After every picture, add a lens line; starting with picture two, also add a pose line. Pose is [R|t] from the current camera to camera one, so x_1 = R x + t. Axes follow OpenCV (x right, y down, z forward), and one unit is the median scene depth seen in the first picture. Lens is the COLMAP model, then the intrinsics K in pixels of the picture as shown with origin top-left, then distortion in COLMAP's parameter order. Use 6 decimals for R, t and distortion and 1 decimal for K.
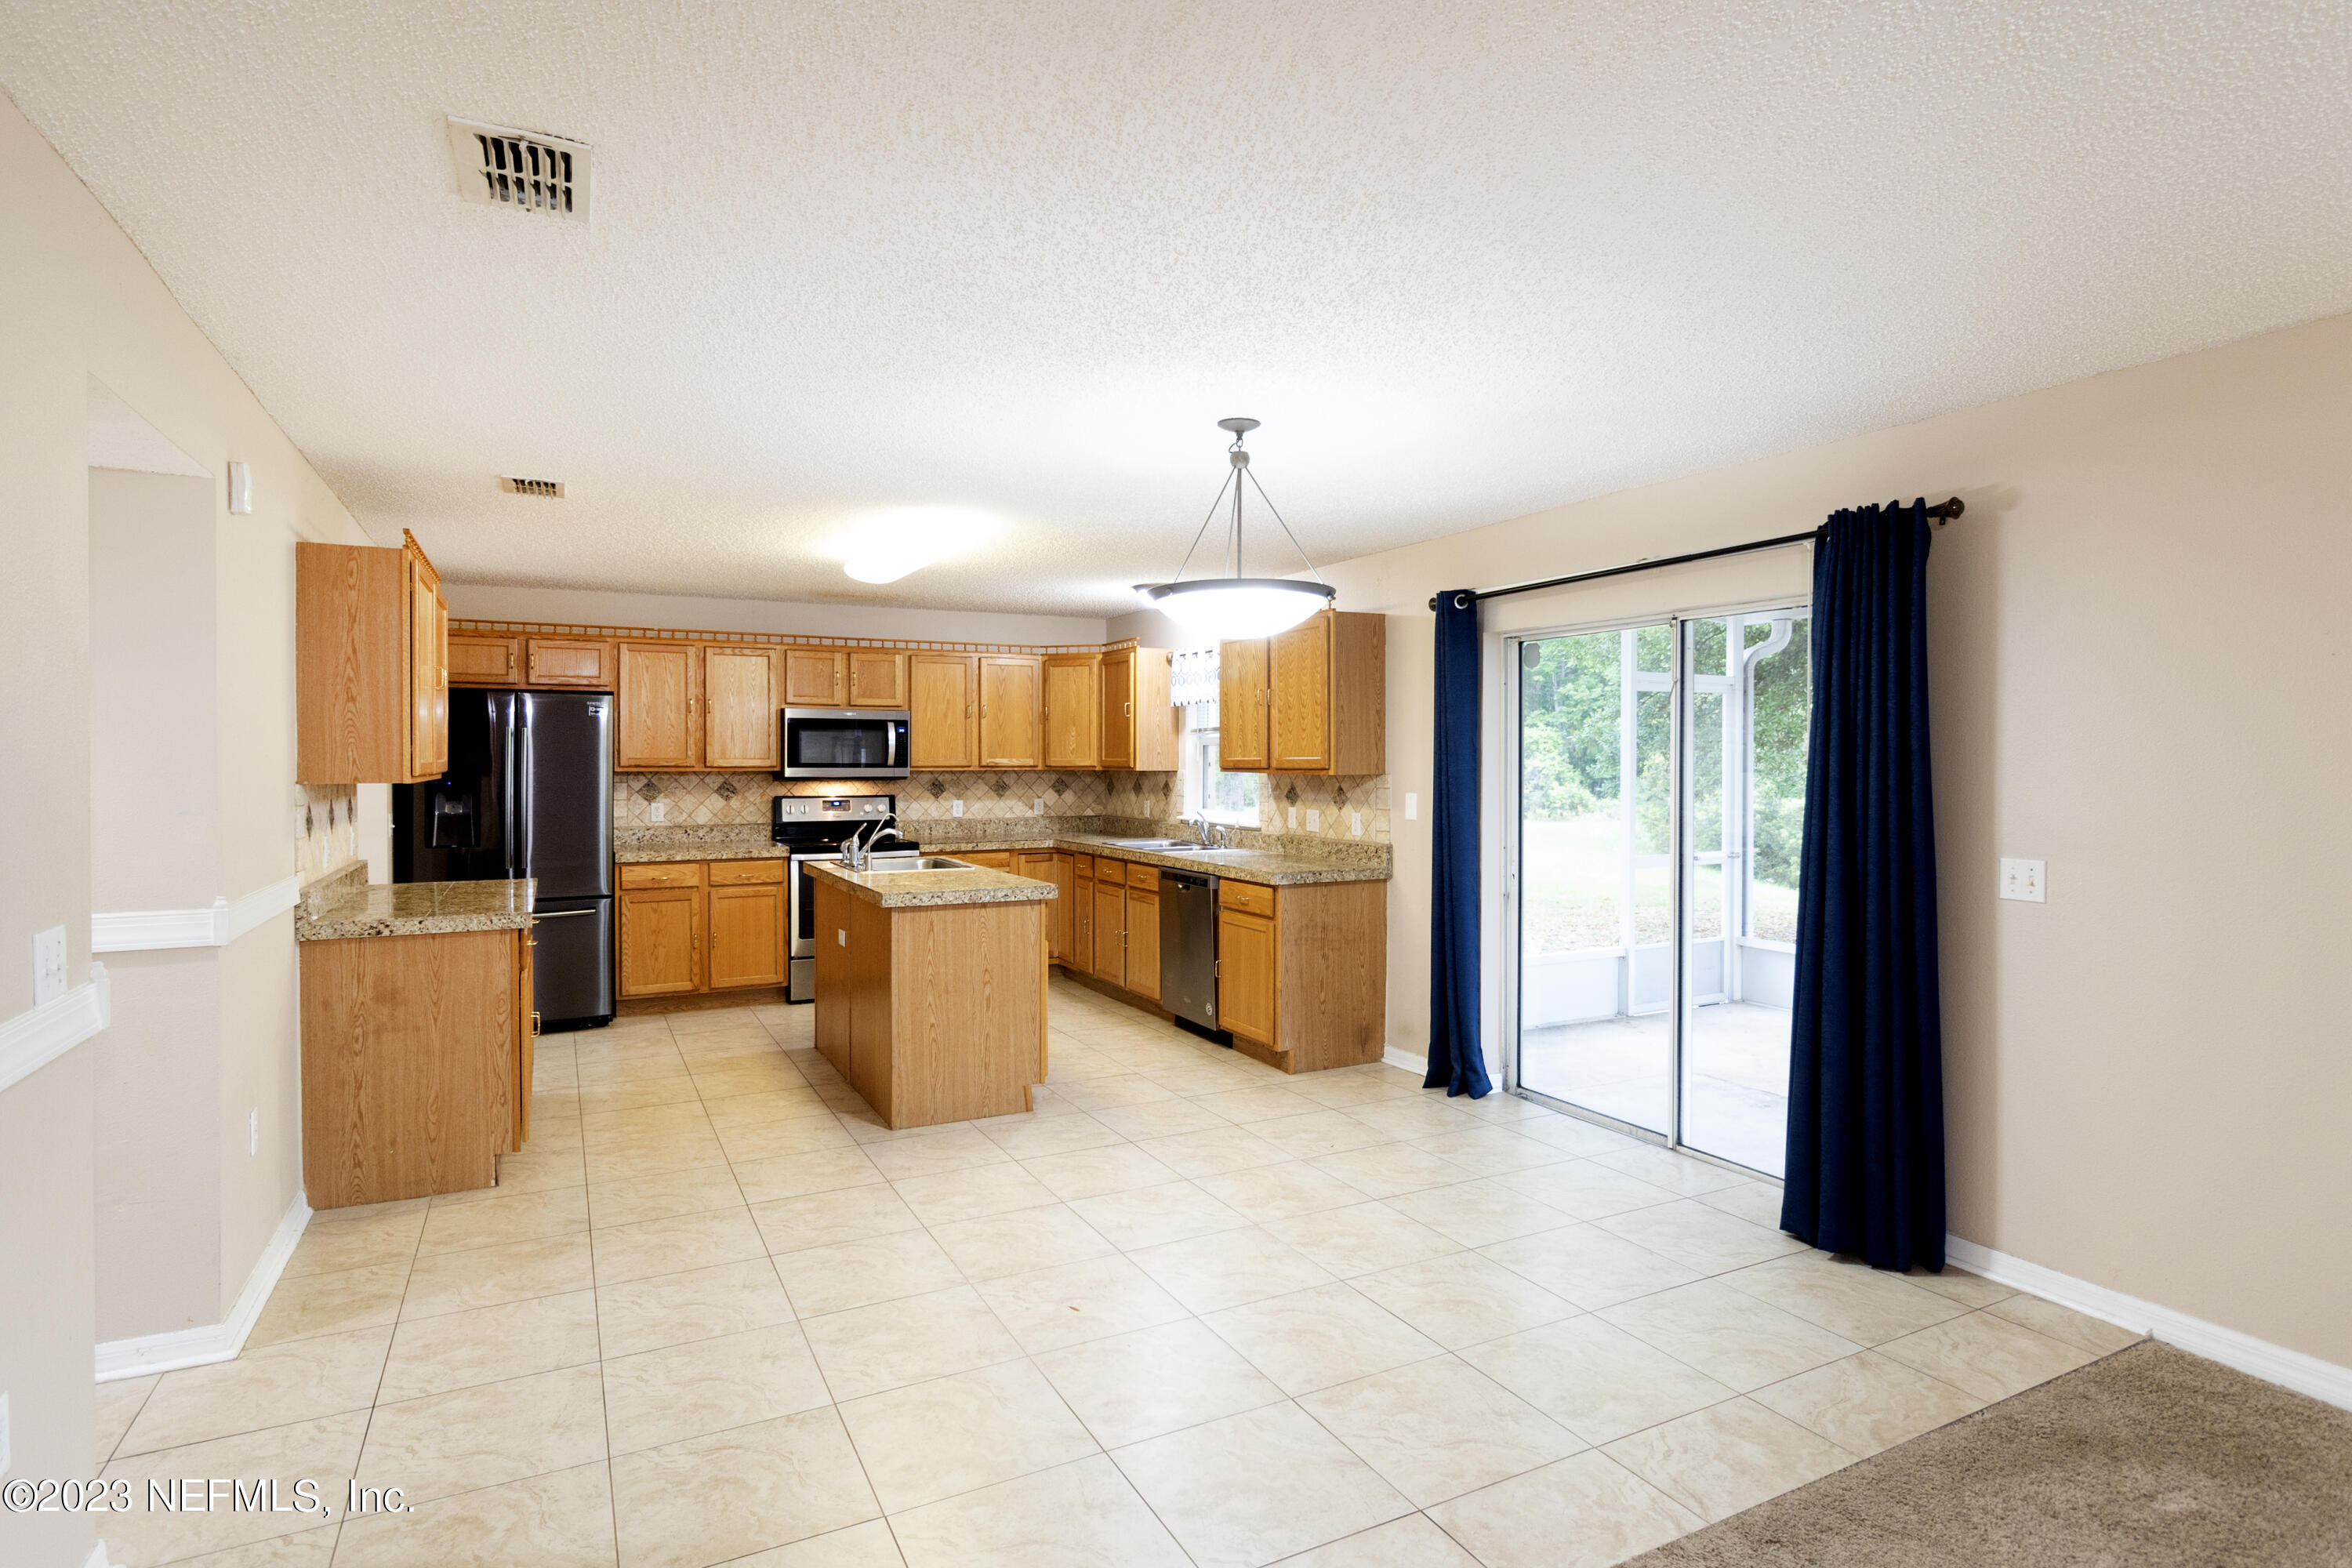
lens RADIAL K [[1214.6, 0, 1188.8], [0, 1214.6, 771.8], [0, 0, 1]] dist [-0.001572, -0.000713]
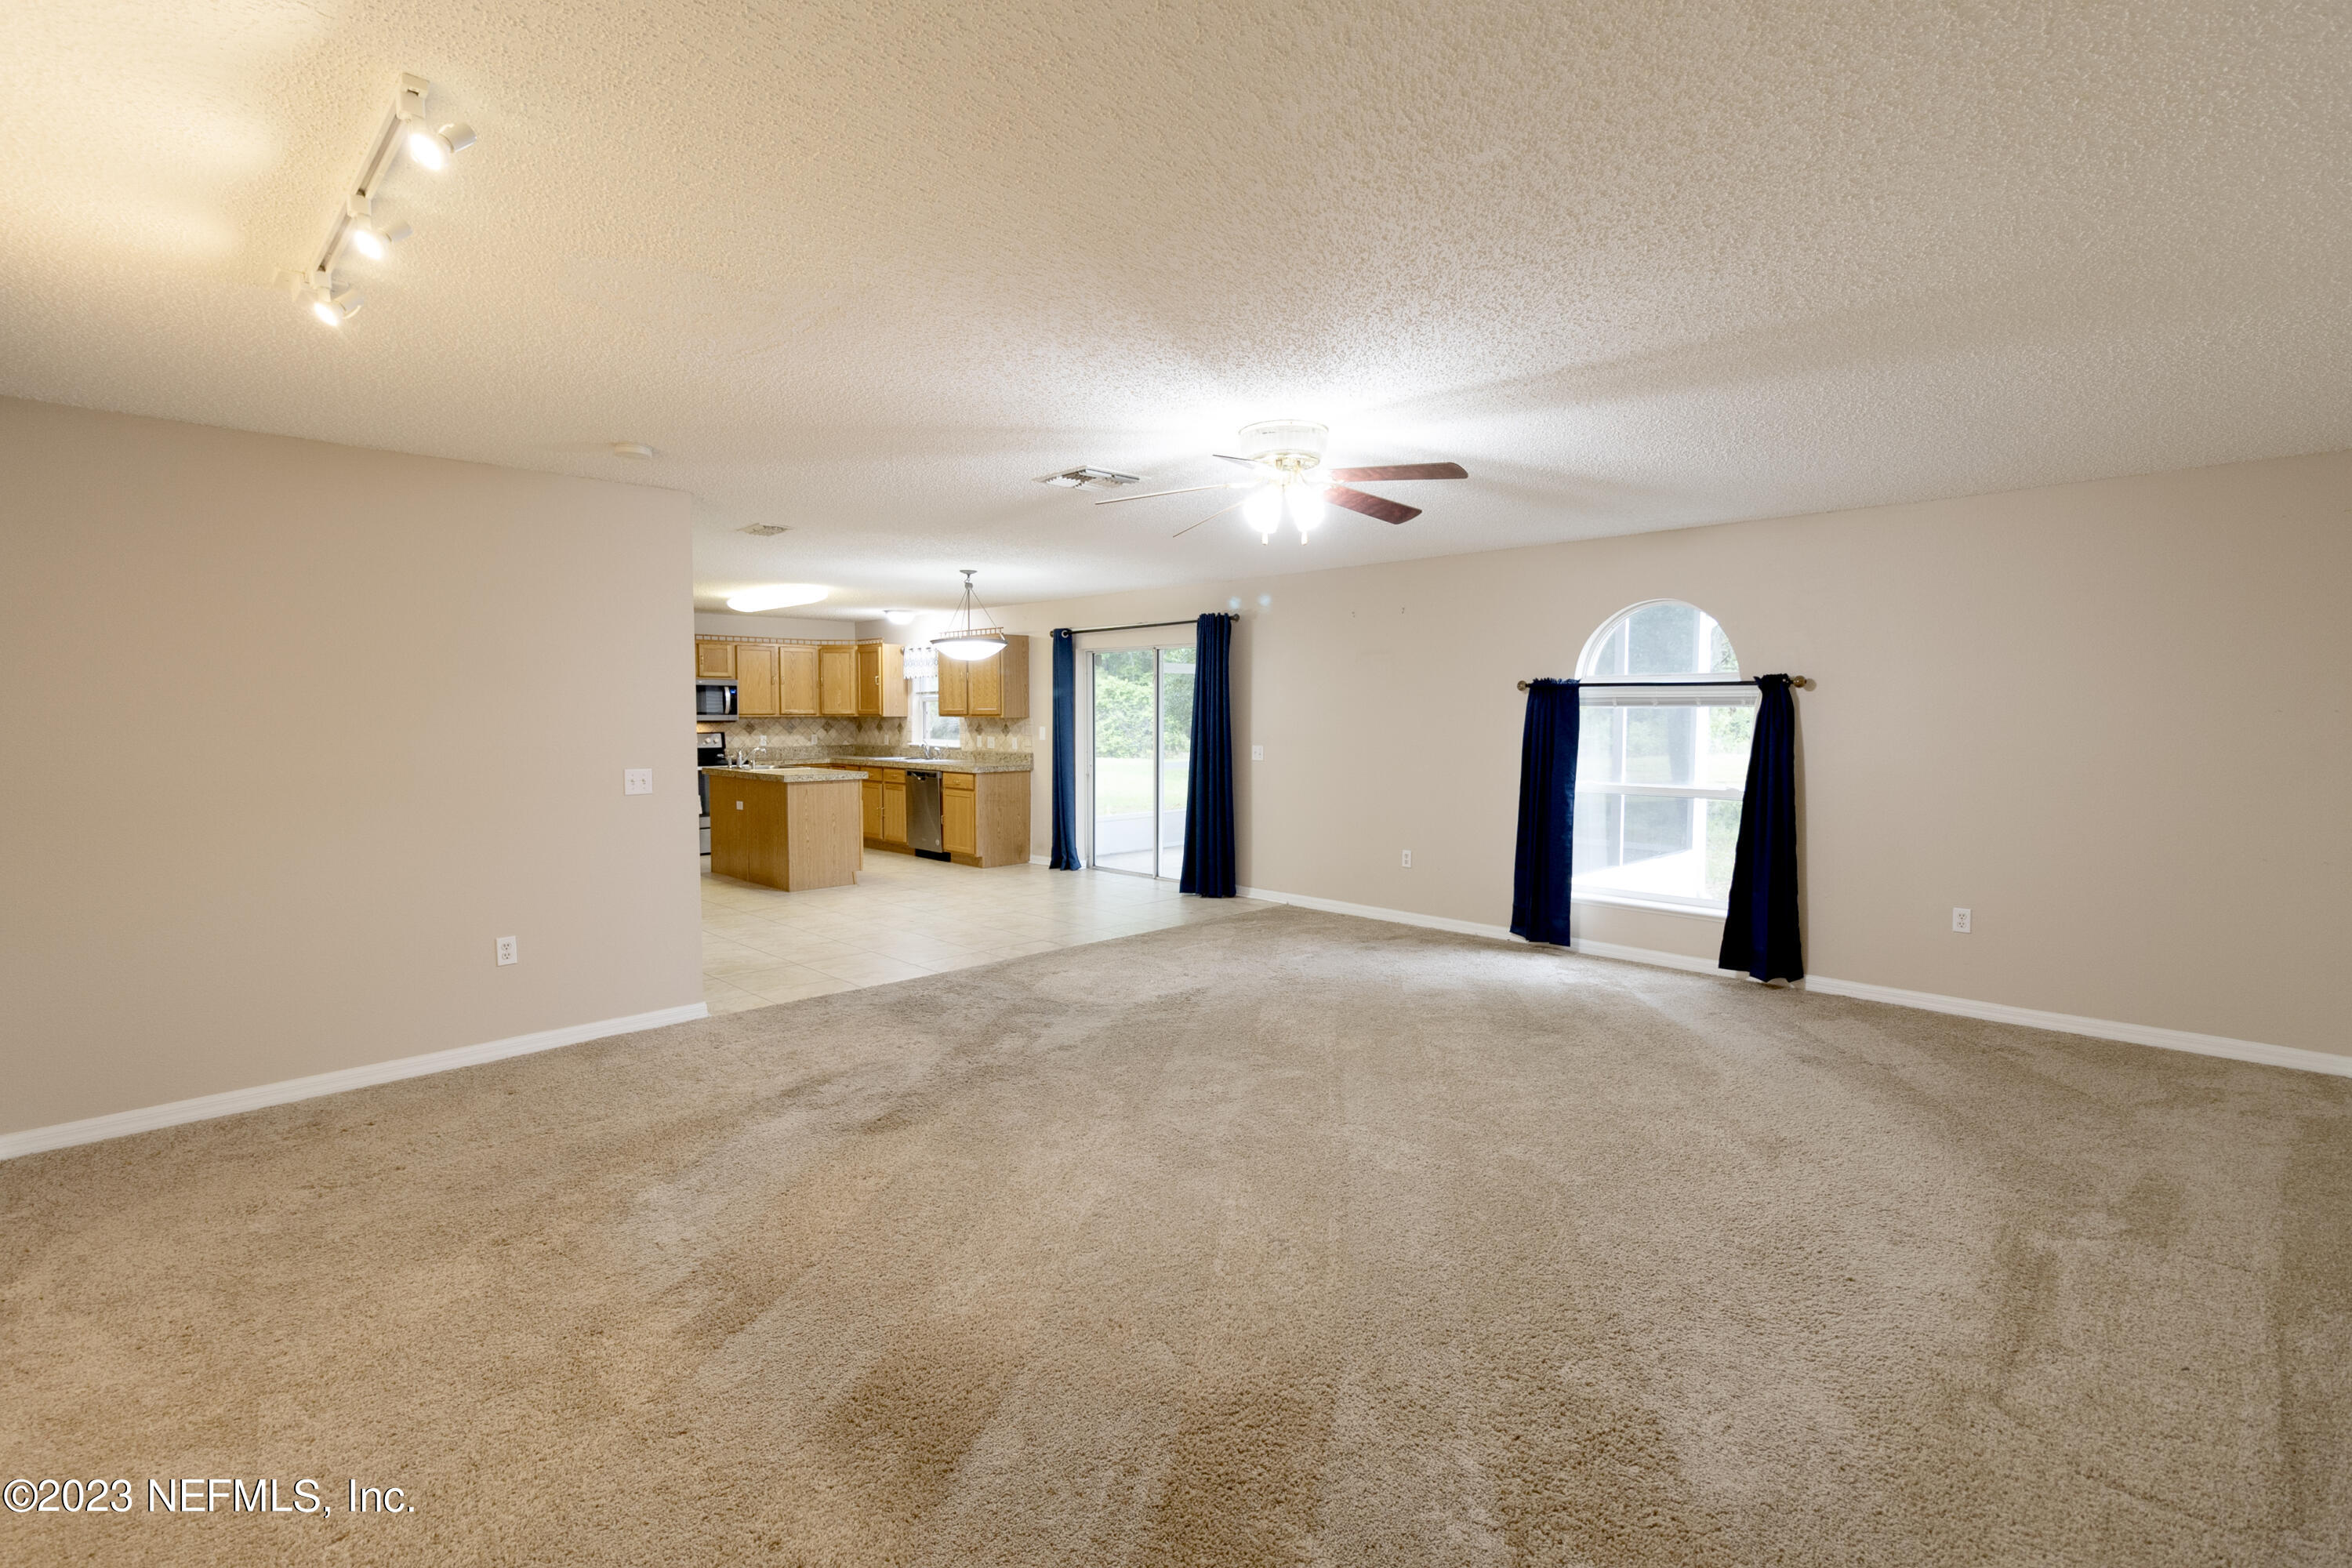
lens RADIAL K [[1062.2, 0, 1202.5], [0, 1062.2, 767.3], [0, 0, 1]] dist [-0.001599, 0.000450]
pose [[0.948711, -0.014501, 0.315811, -0.102230], [0.001339, 0.999123, 0.041856, 0.009534], [-0.316141, -0.039287, 0.947898, -0.633612]]
